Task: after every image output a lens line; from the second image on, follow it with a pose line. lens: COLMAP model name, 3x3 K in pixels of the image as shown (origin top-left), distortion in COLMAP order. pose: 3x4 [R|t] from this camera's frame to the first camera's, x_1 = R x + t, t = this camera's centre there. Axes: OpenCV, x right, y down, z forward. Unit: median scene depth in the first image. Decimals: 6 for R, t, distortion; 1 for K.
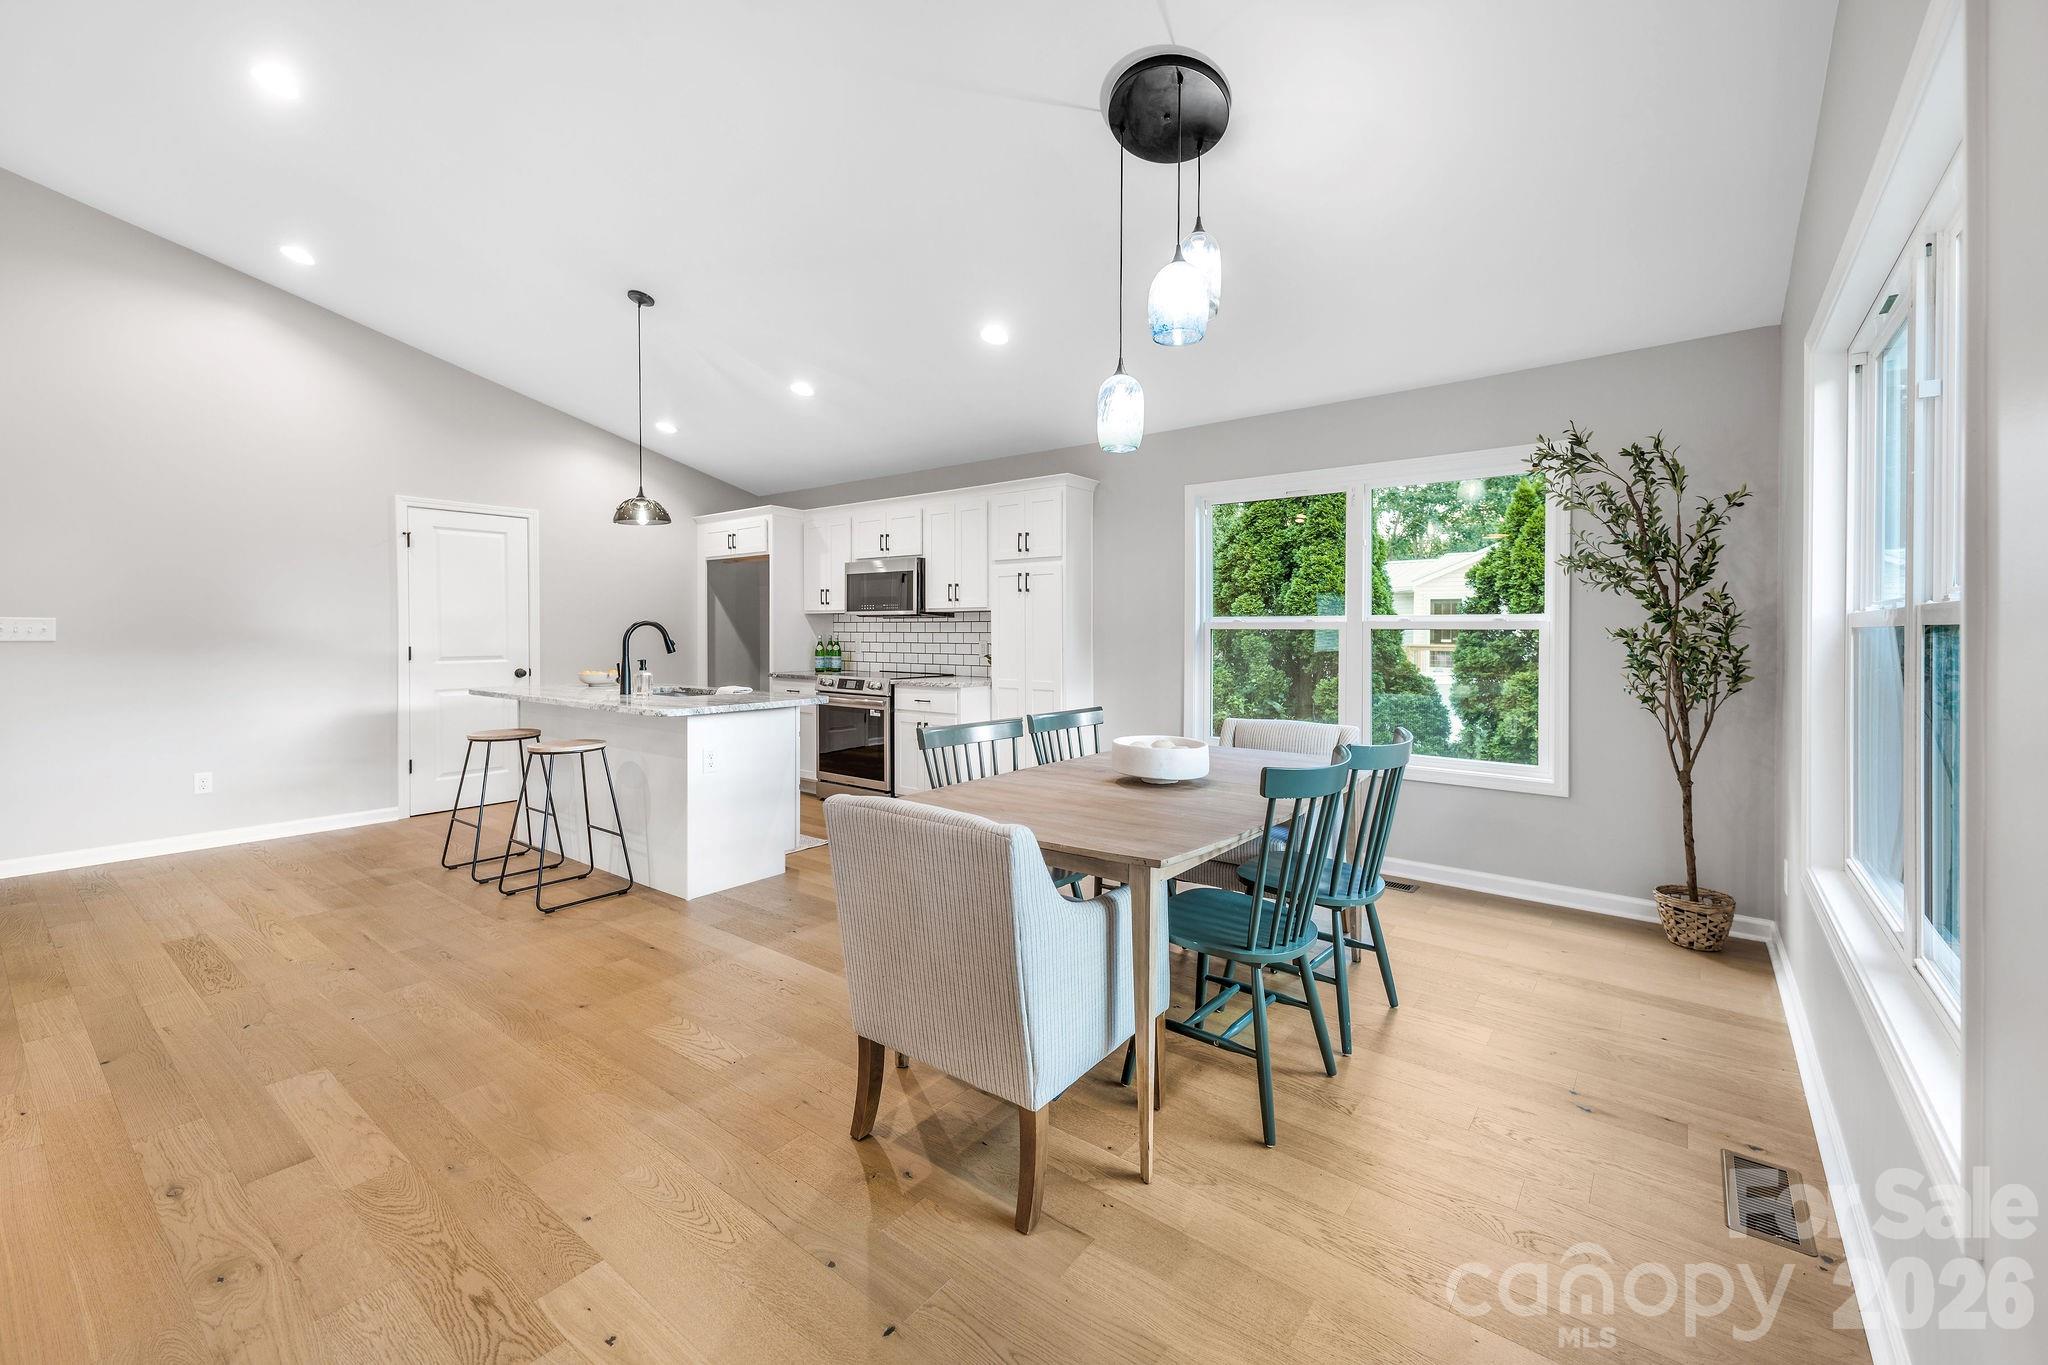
lens RADIAL K [[823.1, 0, 1046.8], [0, 823.1, 638.8], [0, 0, 1]] dist [0.014510, -0.006567]
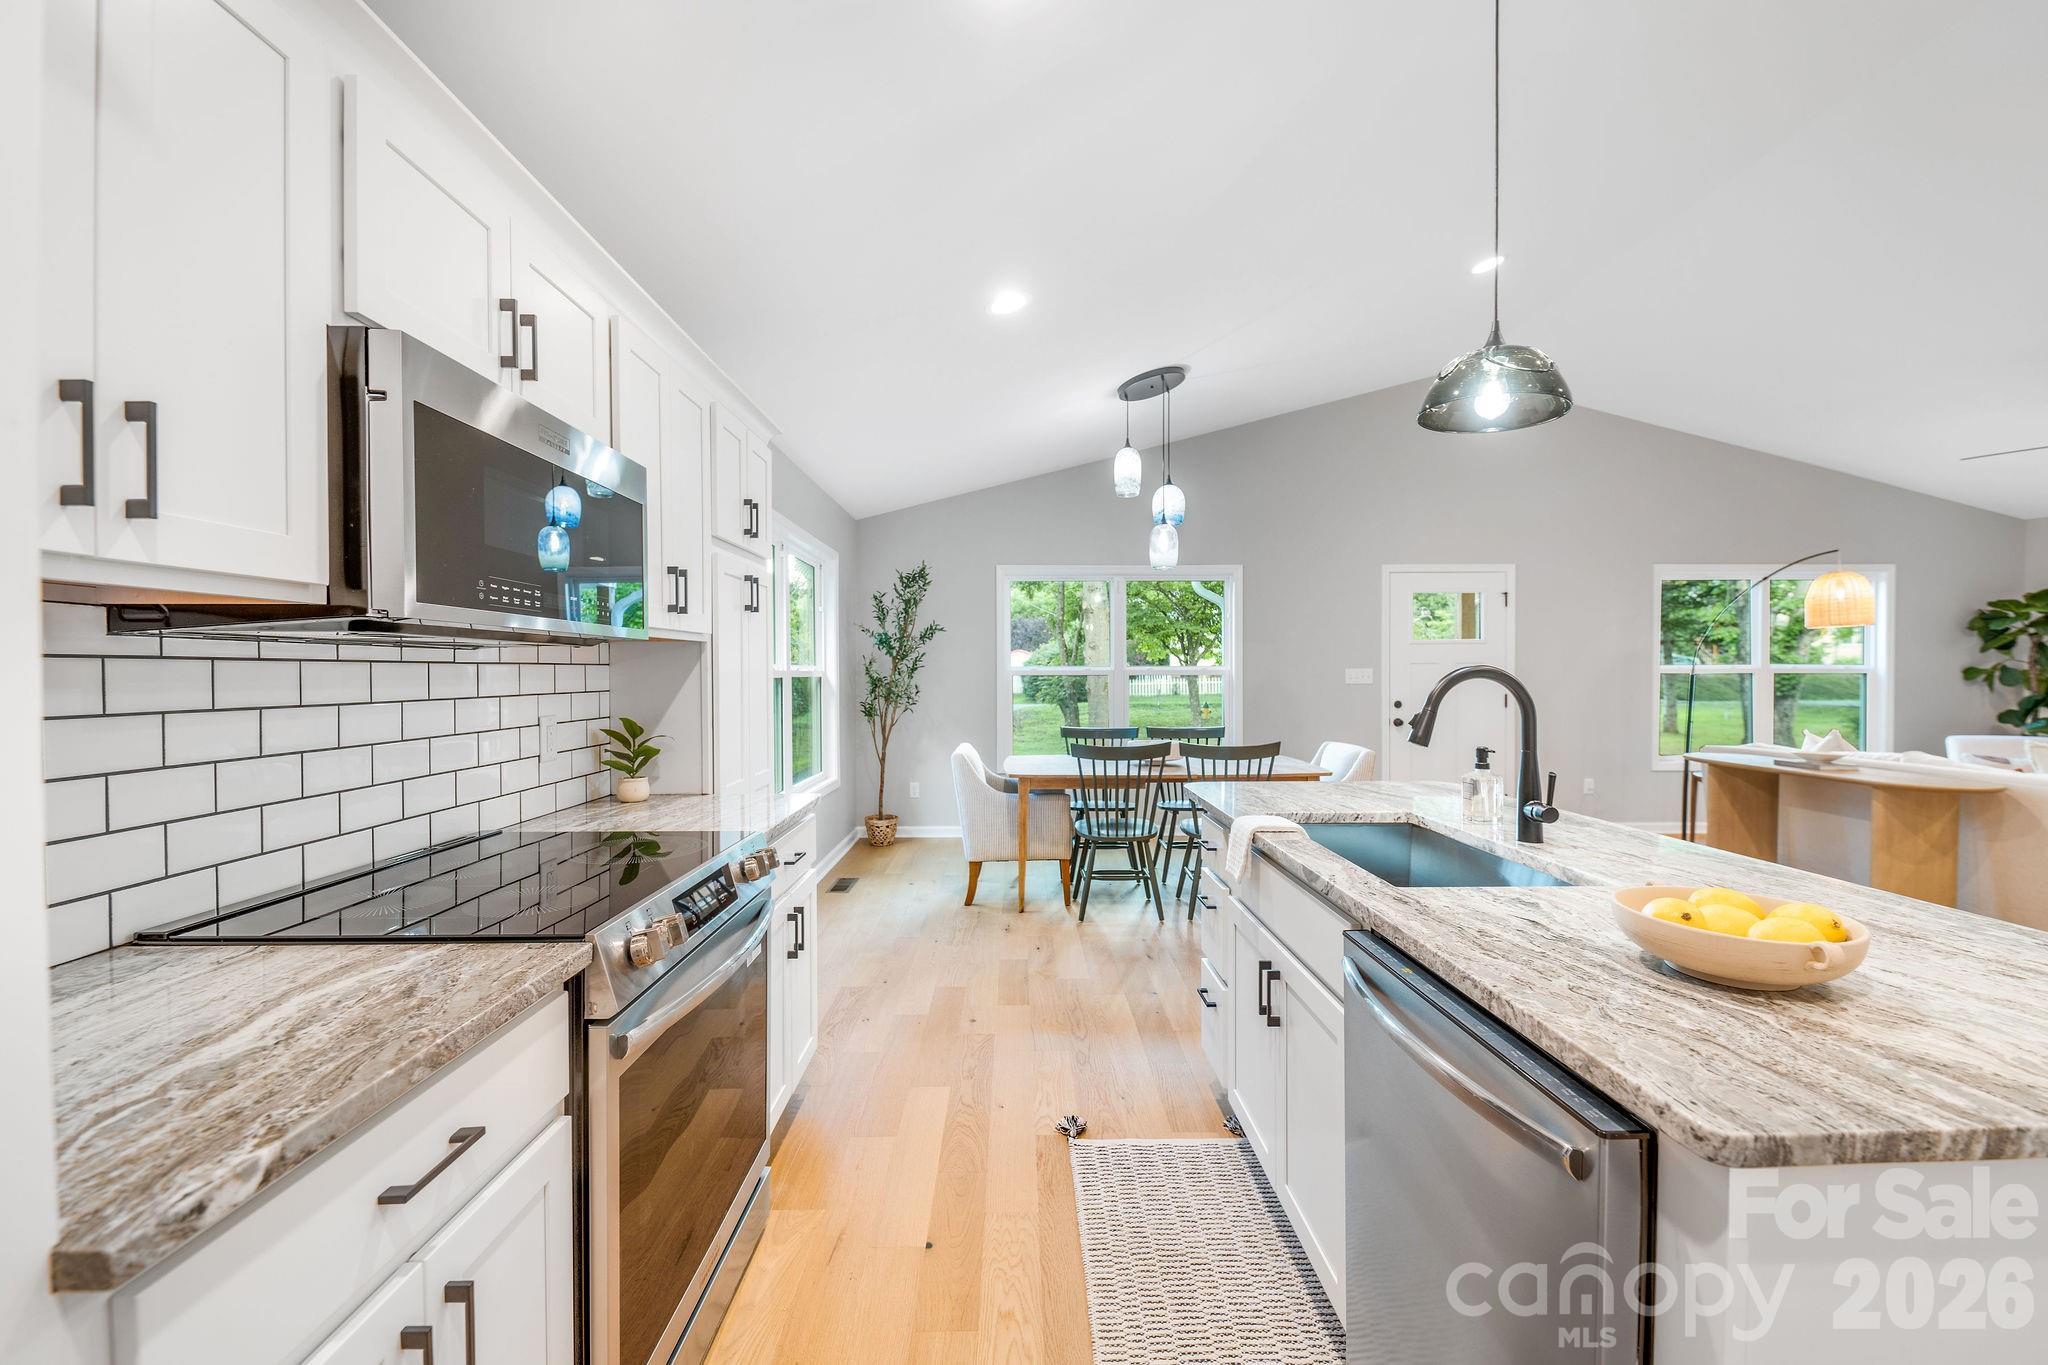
lens RADIAL K [[823.1, 0, 1020.6], [0, 823.1, 682.7], [0, 0, 1]] dist [0.014510, -0.006567]
pose [[-0.601911, -0.008066, 0.798523, -0.541944], [0.010349, 0.999786, 0.017900, -0.018879], [-0.798496, 0.019037, -0.601699, 1.136116]]
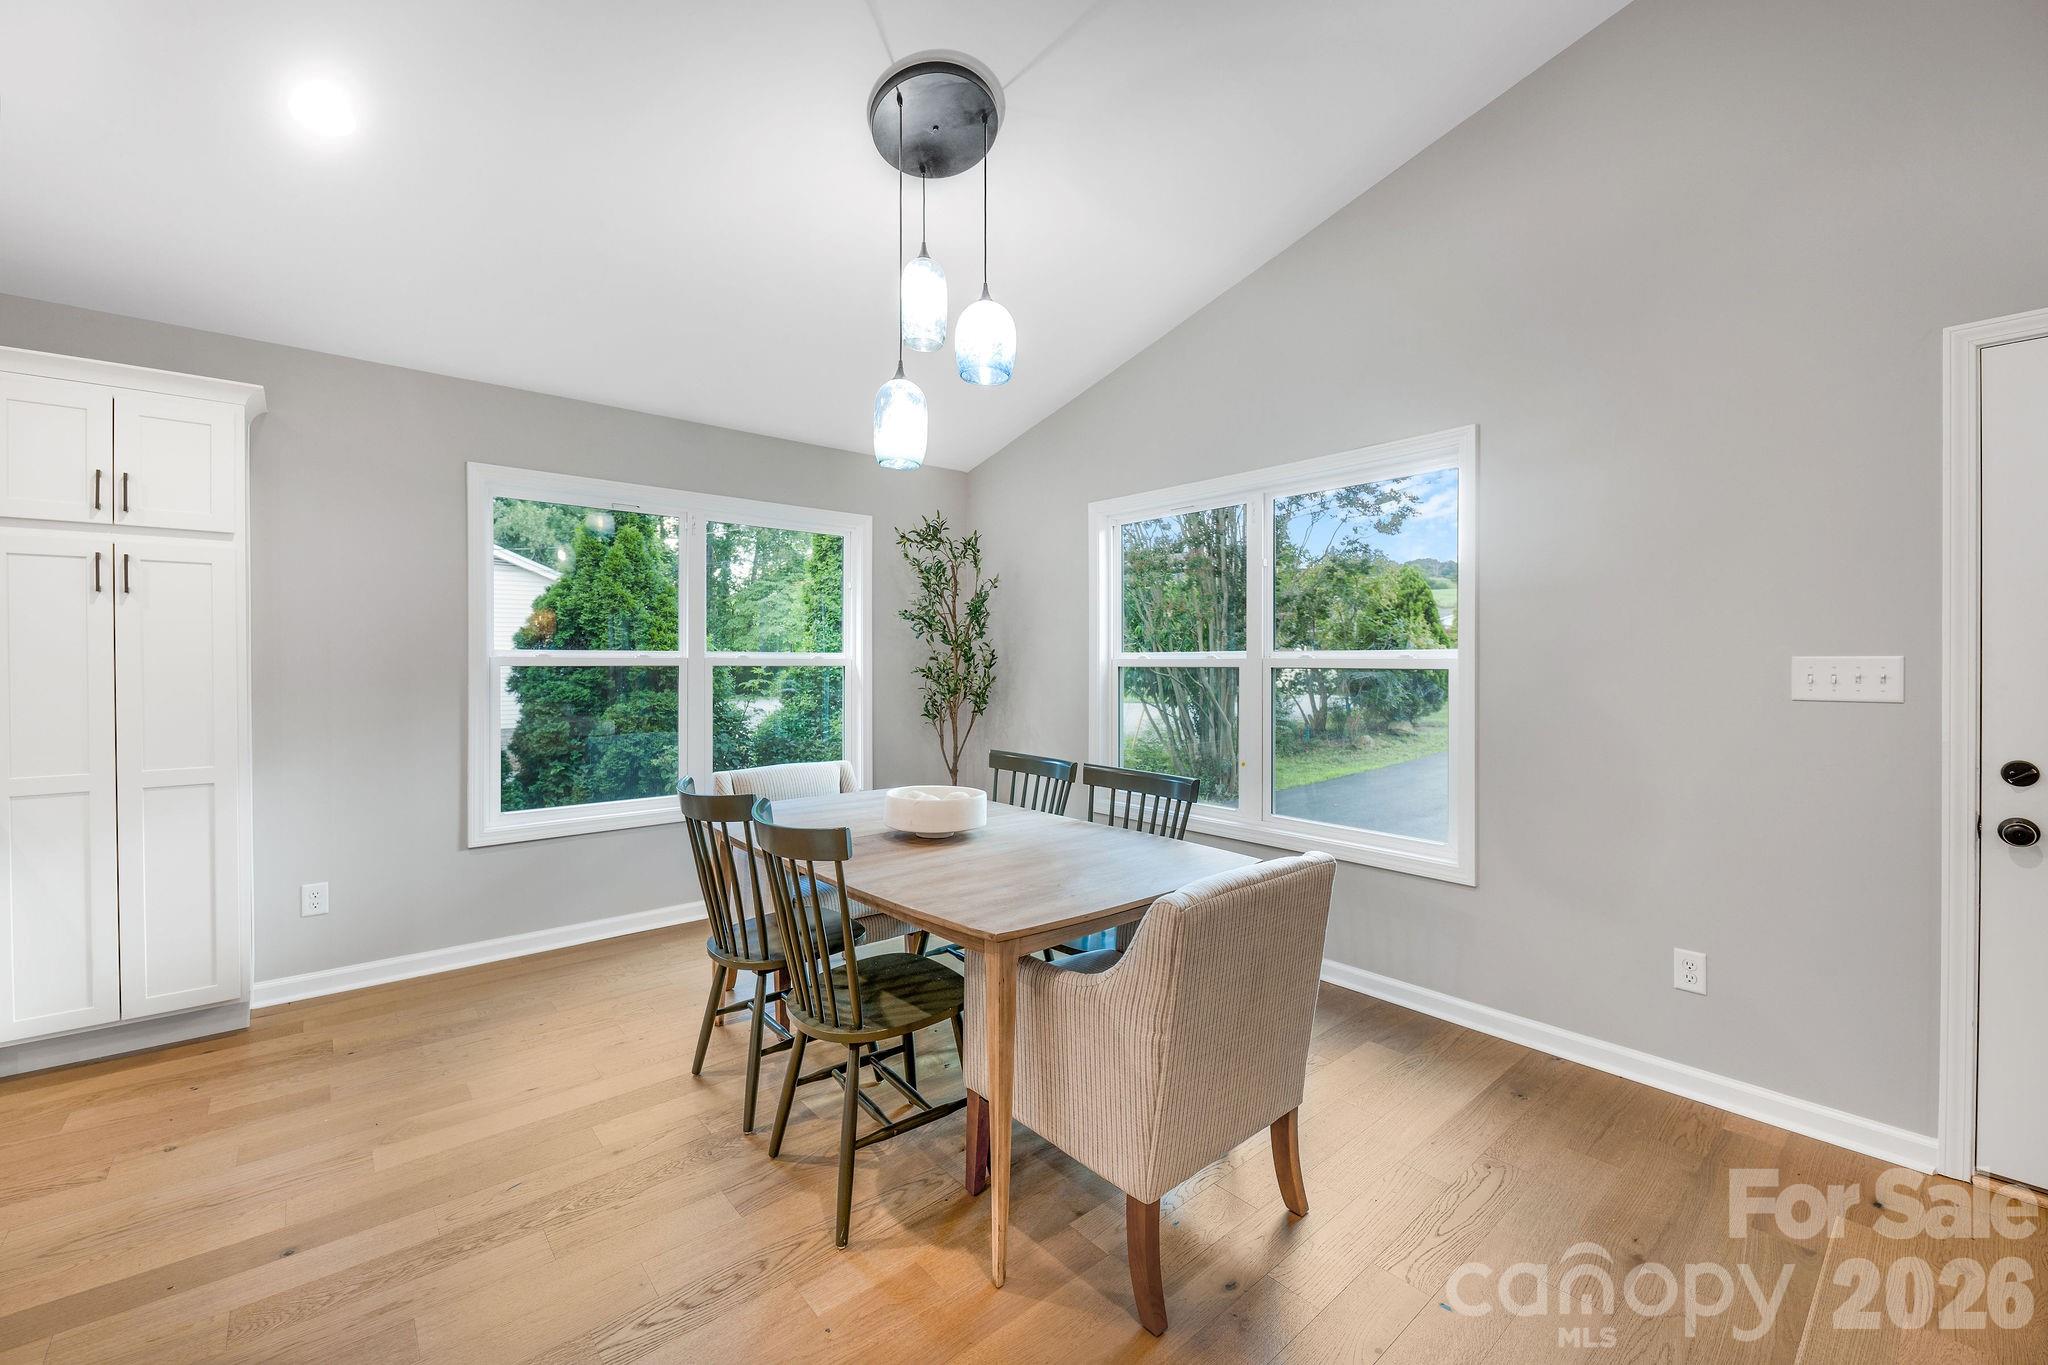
lens RADIAL K [[823.1, 0, 1022.4], [0, 823.1, 665.1], [0, 0, 1]] dist [0.014510, -0.006567]
pose [[0.217464, -0.005635, 0.976052, -0.374810], [0.006172, 0.999971, 0.004398, -0.012306], [-0.976049, 0.005068, 0.217492, 0.351661]]
